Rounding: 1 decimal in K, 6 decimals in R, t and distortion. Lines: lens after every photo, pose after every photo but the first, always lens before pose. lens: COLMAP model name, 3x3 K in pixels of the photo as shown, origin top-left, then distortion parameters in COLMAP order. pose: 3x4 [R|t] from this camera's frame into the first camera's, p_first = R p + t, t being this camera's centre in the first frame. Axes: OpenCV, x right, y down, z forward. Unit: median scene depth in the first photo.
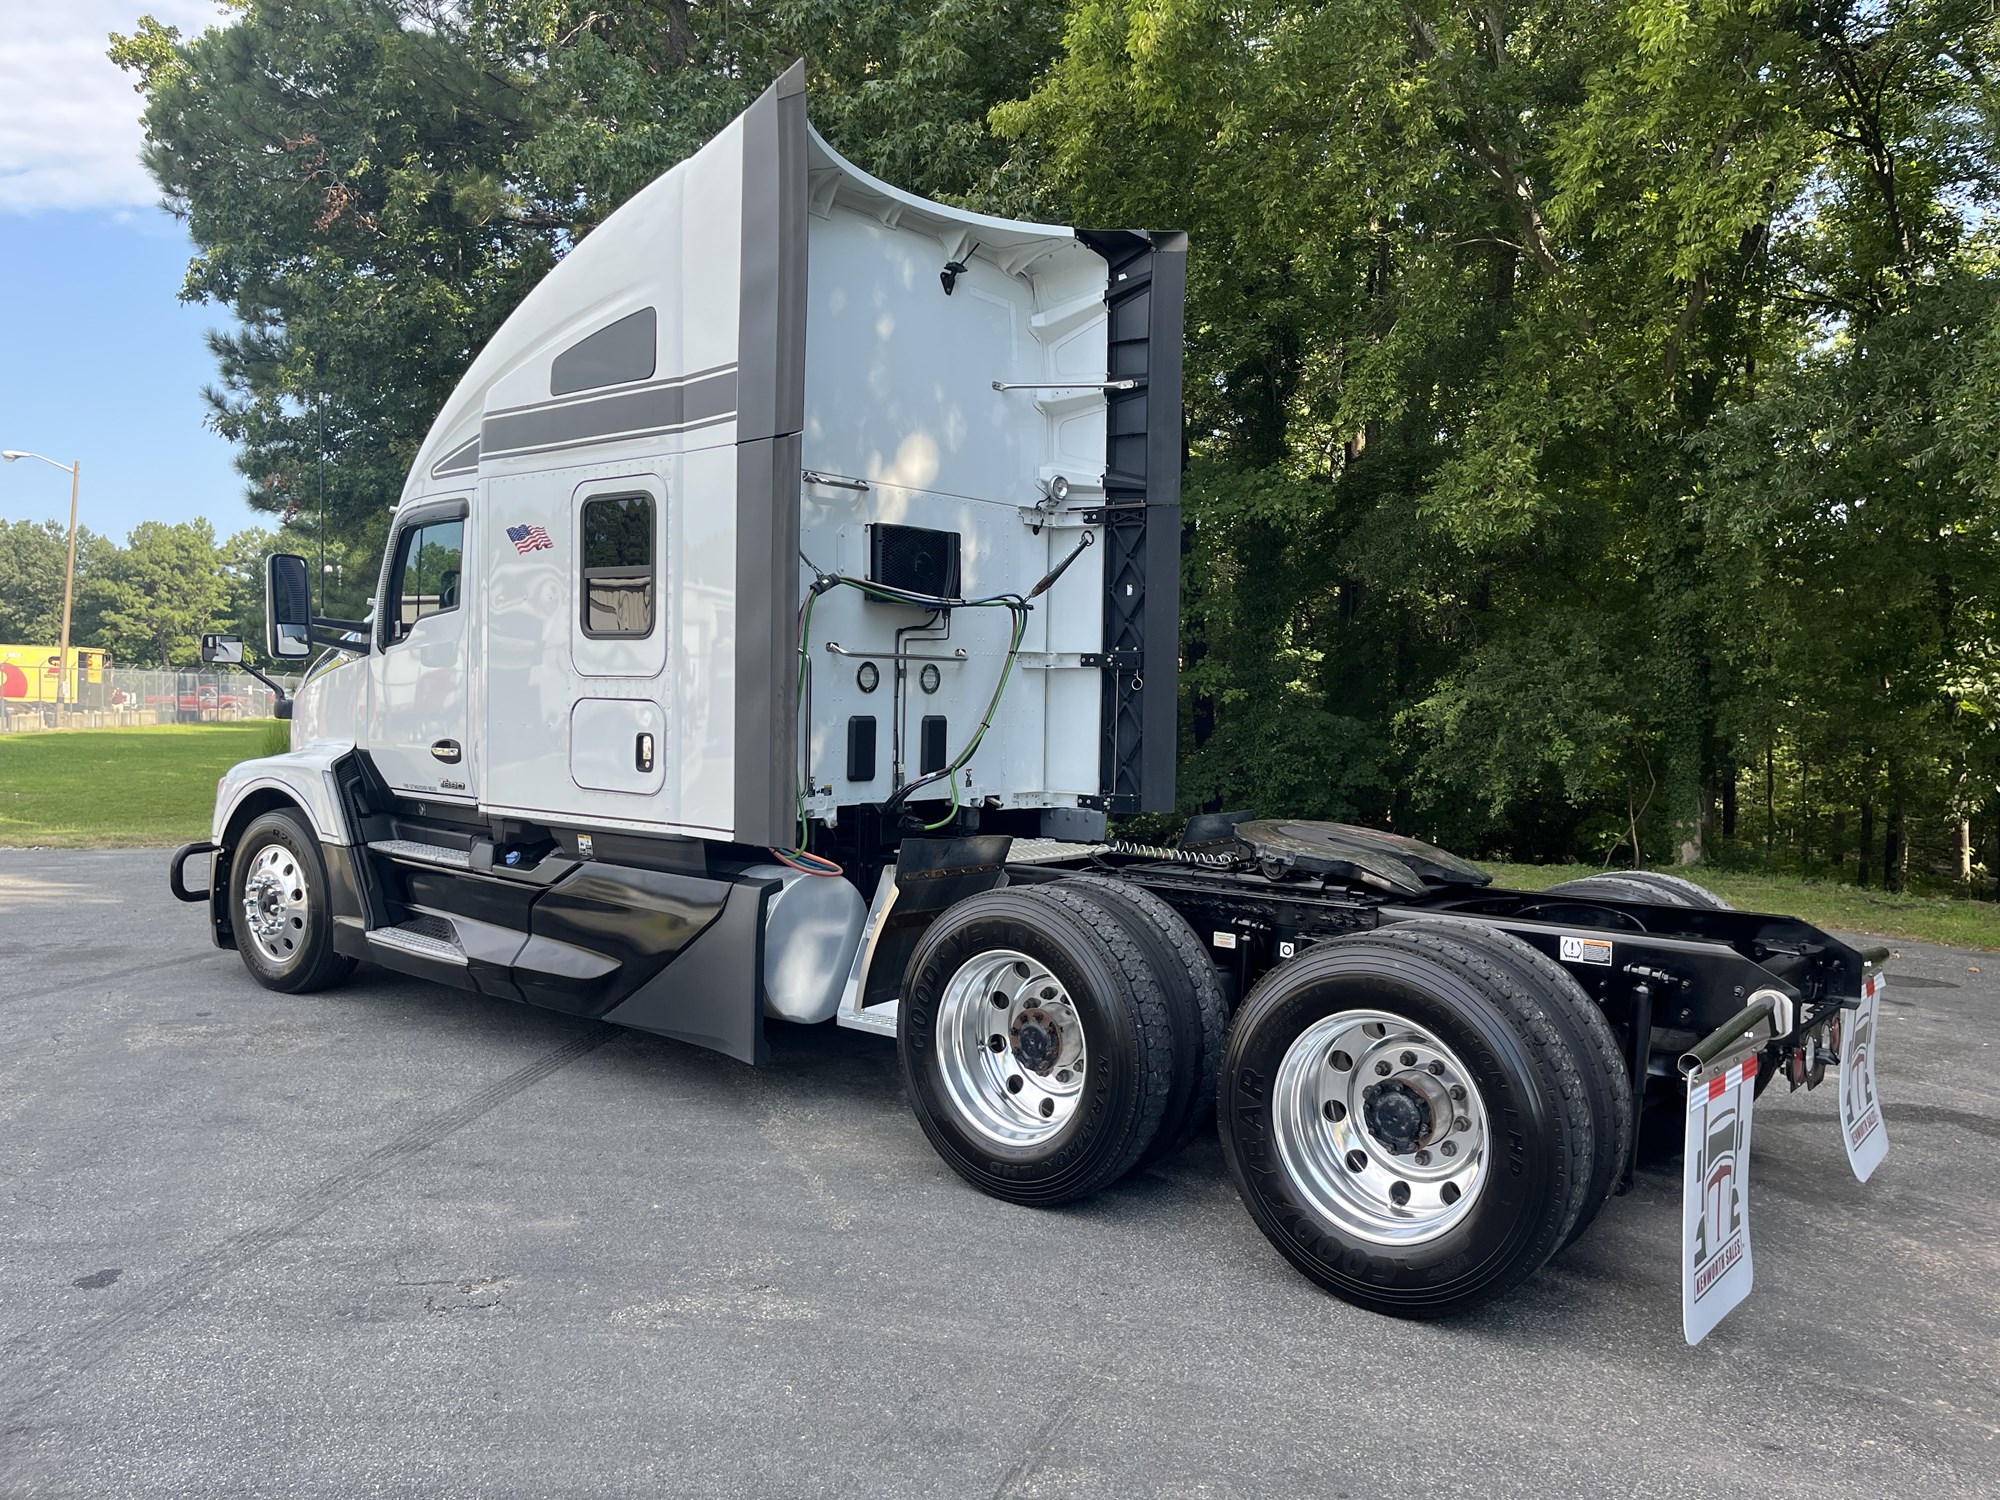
lens RADIAL K [[1540.0, 0, 1000.0], [0, 1540.0, 750.0], [0, 0, 1]] dist [0.000672, -0.001777]
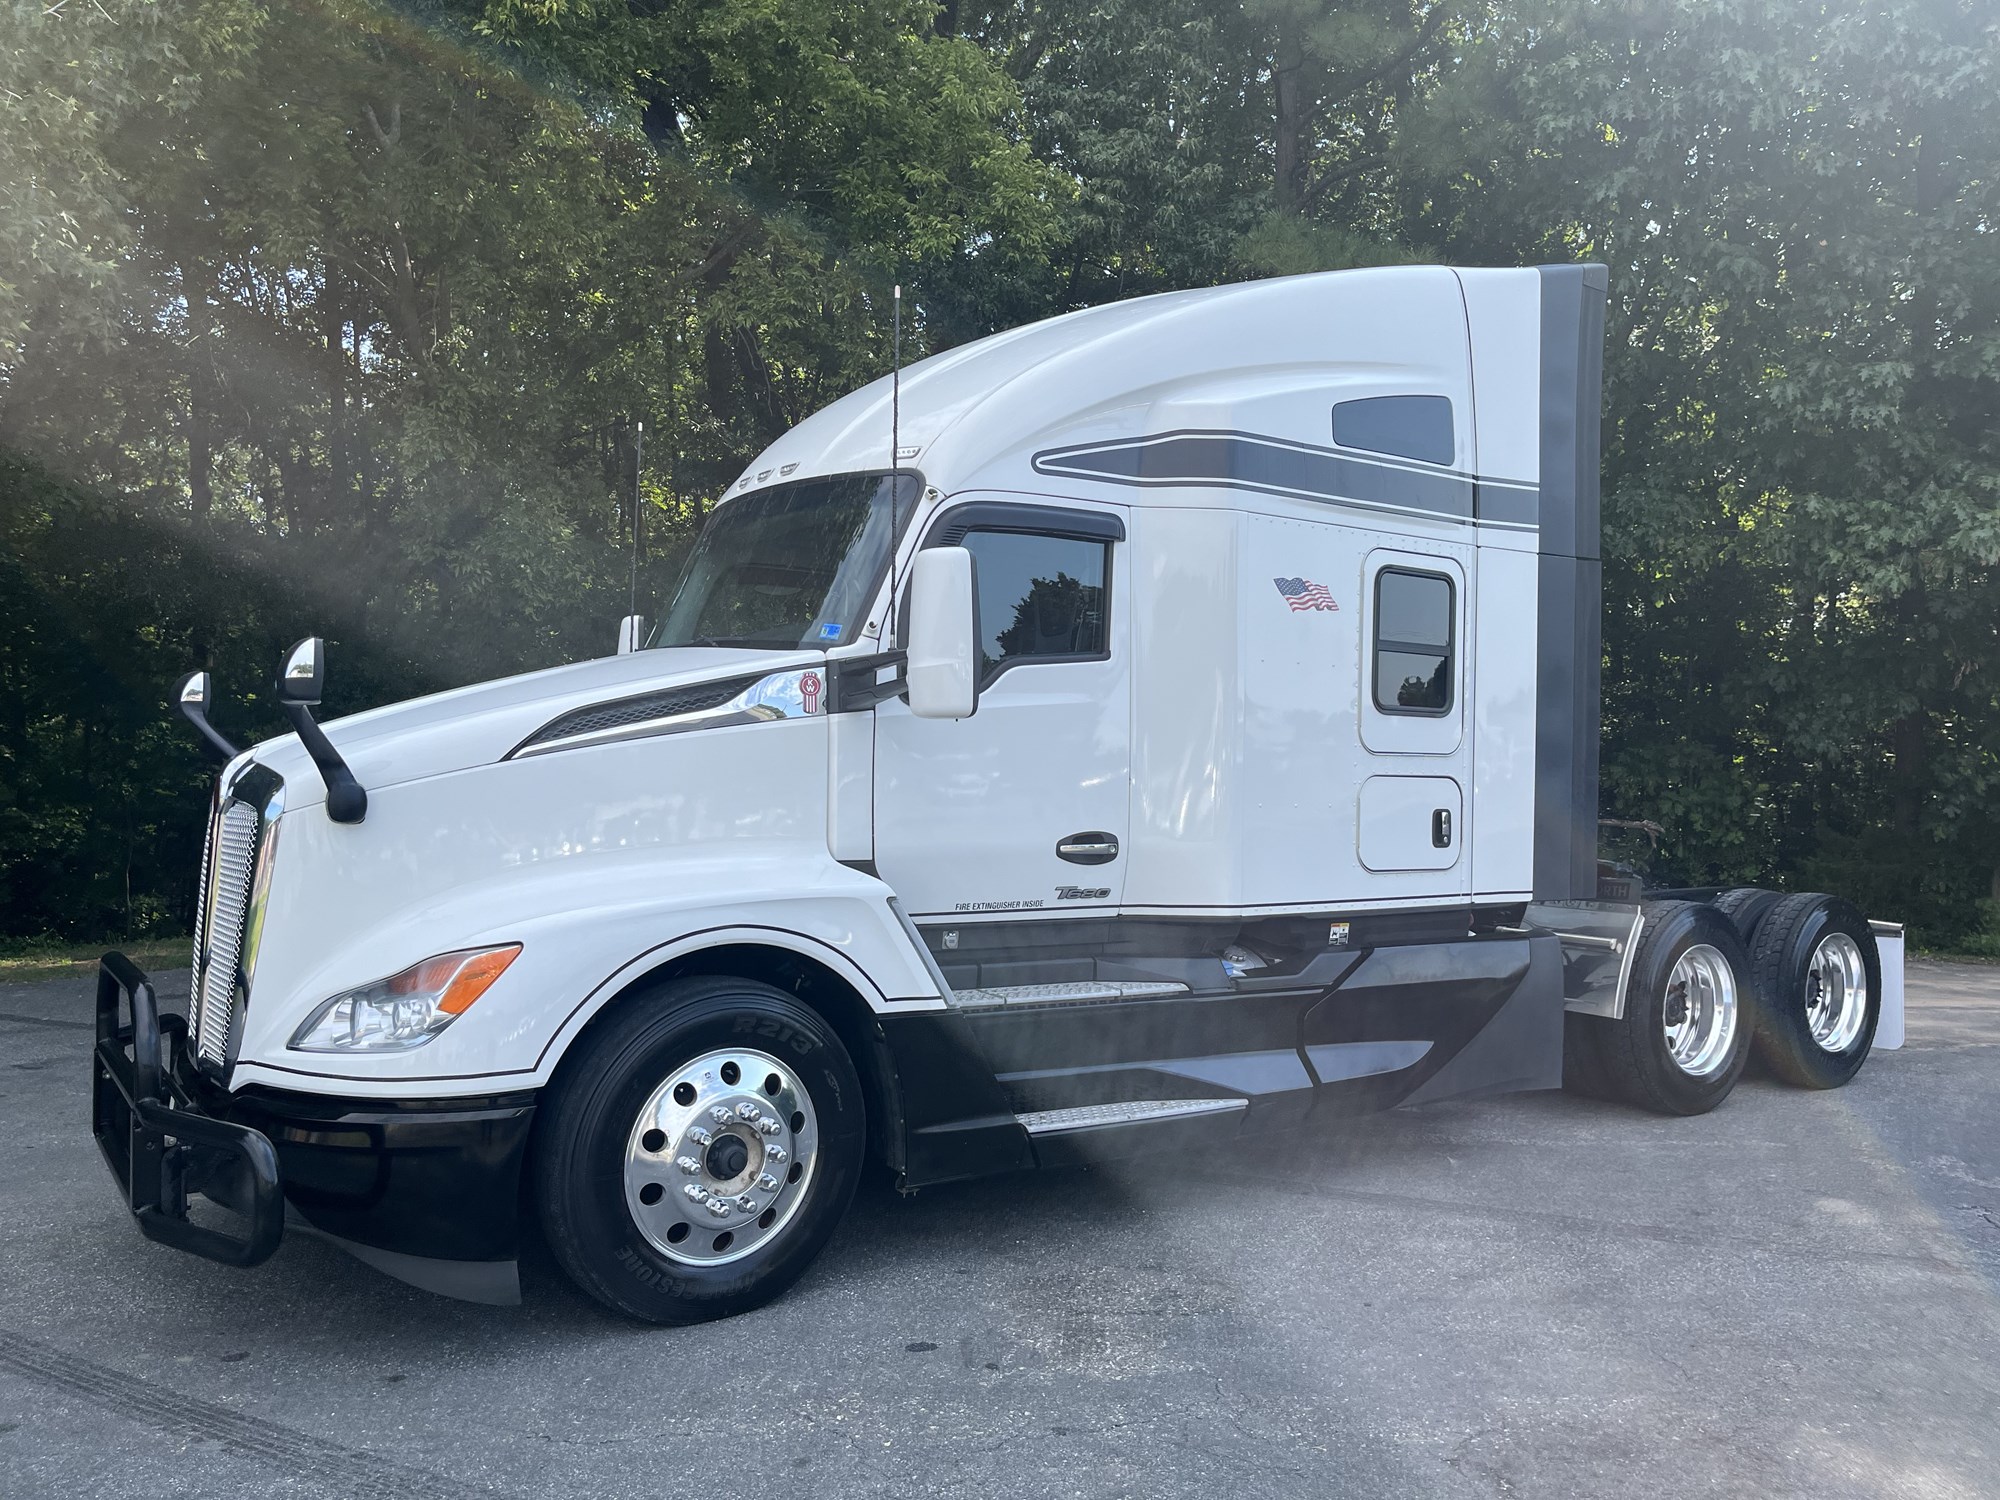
lens RADIAL K [[1540.0, 0, 1000.0], [0, 1540.0, 750.0], [0, 0, 1]] dist [0.000672, -0.001777]
pose [[0.279188, -0.003937, 0.960228, -1.292951], [0.024877, 0.999686, -0.003135, -0.054144], [-0.959914, 0.024763, 0.279198, 0.995228]]
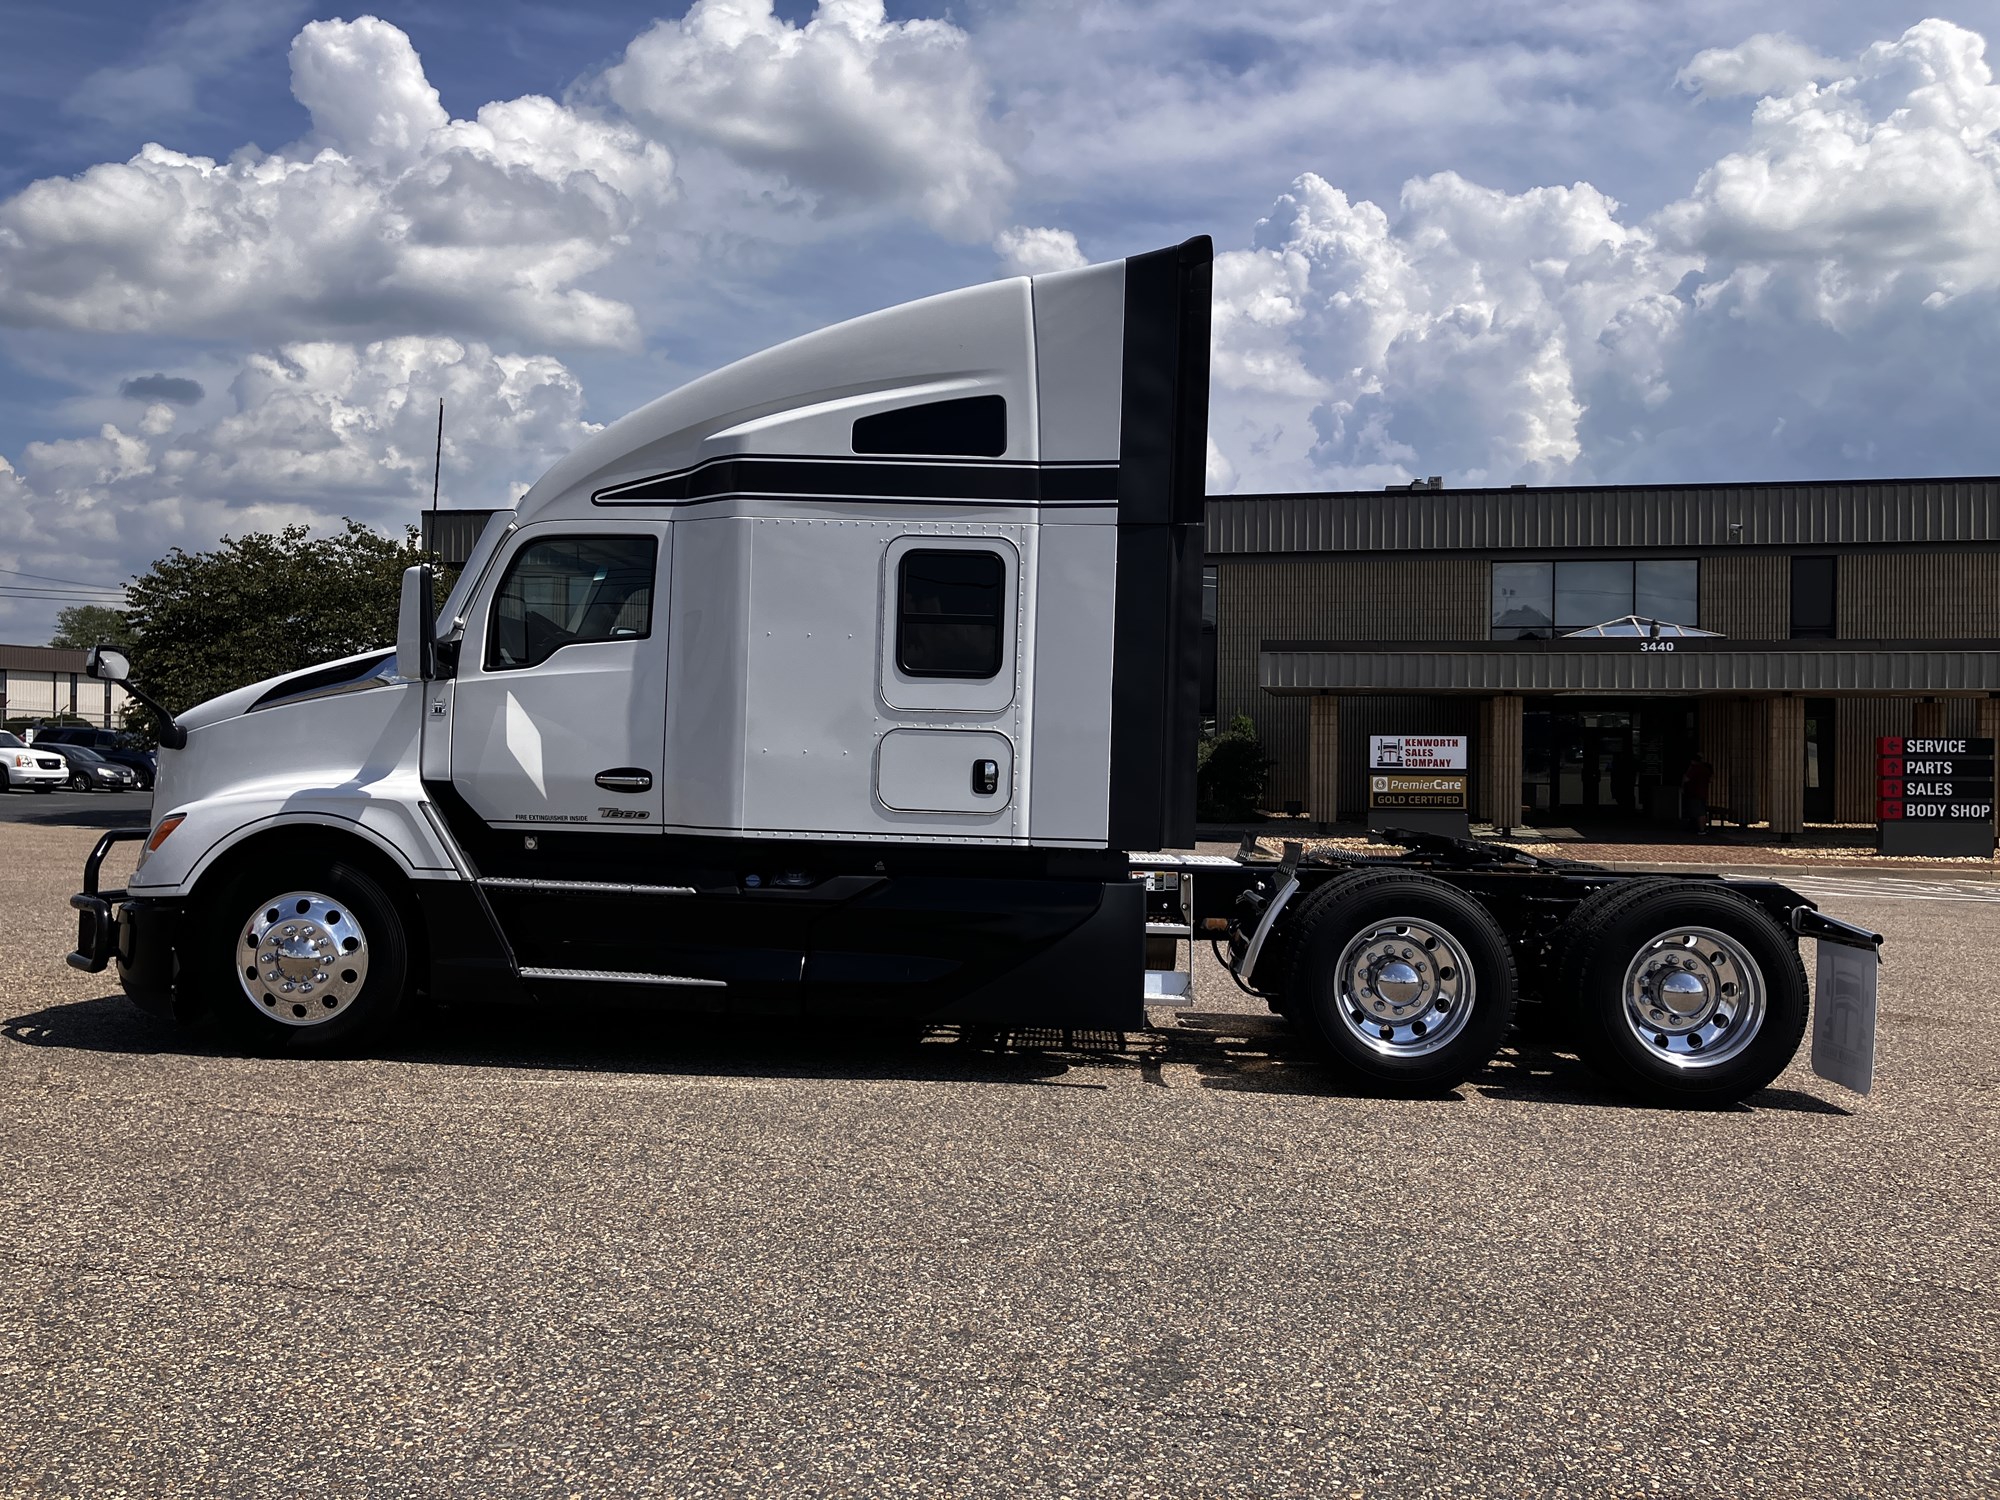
lens RADIAL K [[1540.0, 0, 1000.0], [0, 1540.0, 750.0], [0, 0, 1]] dist [0.000672, -0.001777]
pose [[0.783438, 0.001096, 0.621469, -0.940660], [0.011317, 0.999807, -0.016031, -0.000199], [-0.621366, 0.019592, 0.783275, 0.088112]]
